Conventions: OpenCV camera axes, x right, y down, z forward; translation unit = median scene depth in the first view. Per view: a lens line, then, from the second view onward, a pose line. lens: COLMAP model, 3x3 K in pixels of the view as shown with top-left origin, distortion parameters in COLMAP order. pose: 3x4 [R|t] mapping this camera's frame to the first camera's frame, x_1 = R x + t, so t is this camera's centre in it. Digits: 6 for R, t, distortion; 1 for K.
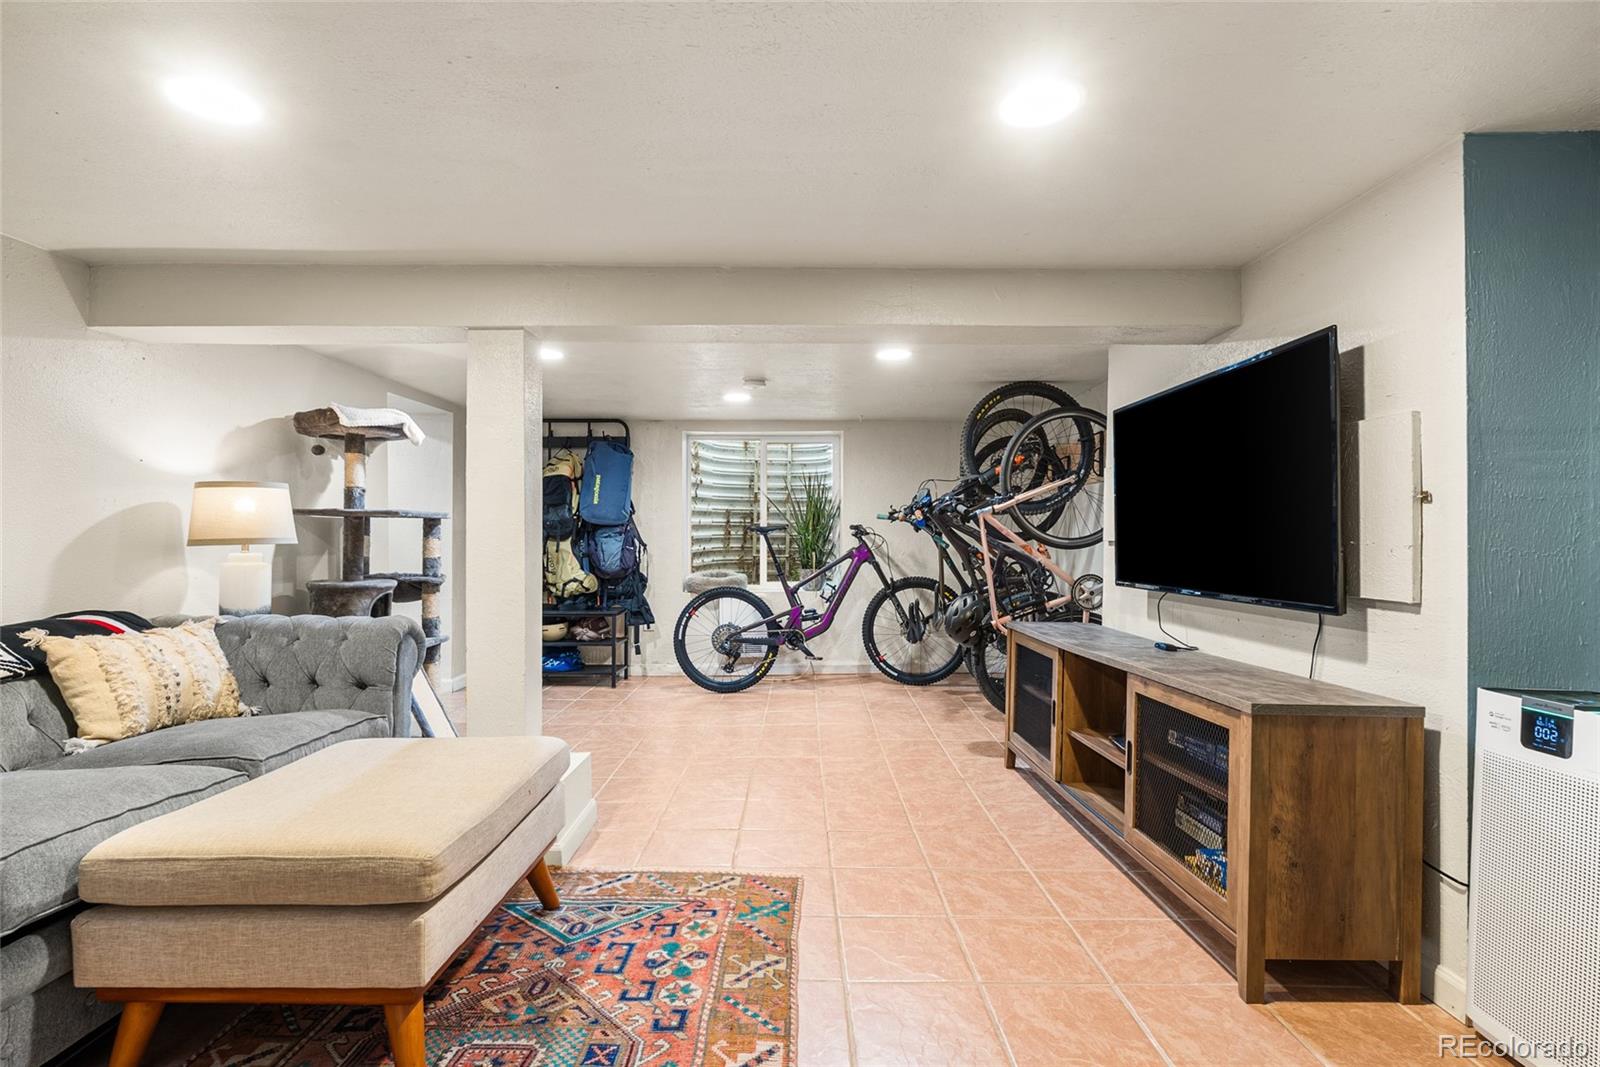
lens RADIAL K [[770.8, 0, 798.1], [0, 770.8, 541.4], [0, 0, 1]] dist [-0.001179, -0.000037]
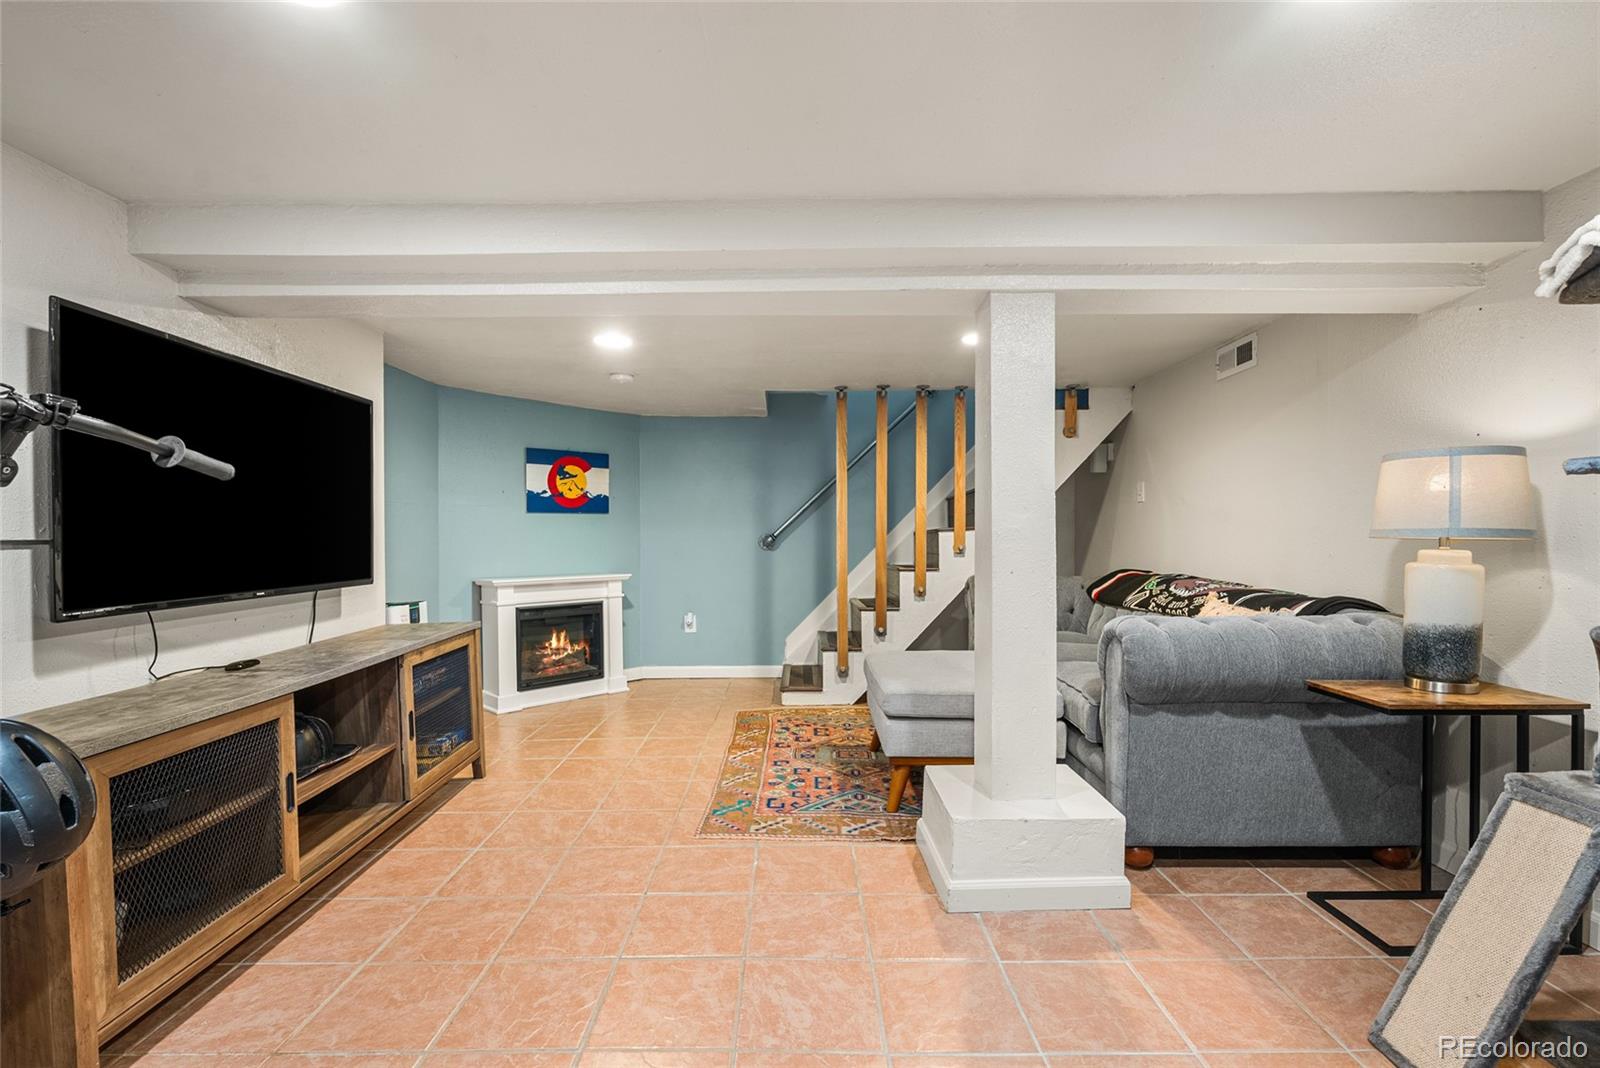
lens RADIAL K [[726.8, 0, 798.3], [0, 726.8, 536.8], [0, 0, 1]] dist [-0.008527, 0.001839]
pose [[-0.999980, 0.003761, -0.005080, -0.149488], [0.003745, 0.999988, 0.003237, -0.002256], [0.005092, 0.003218, -0.999982, 2.181018]]
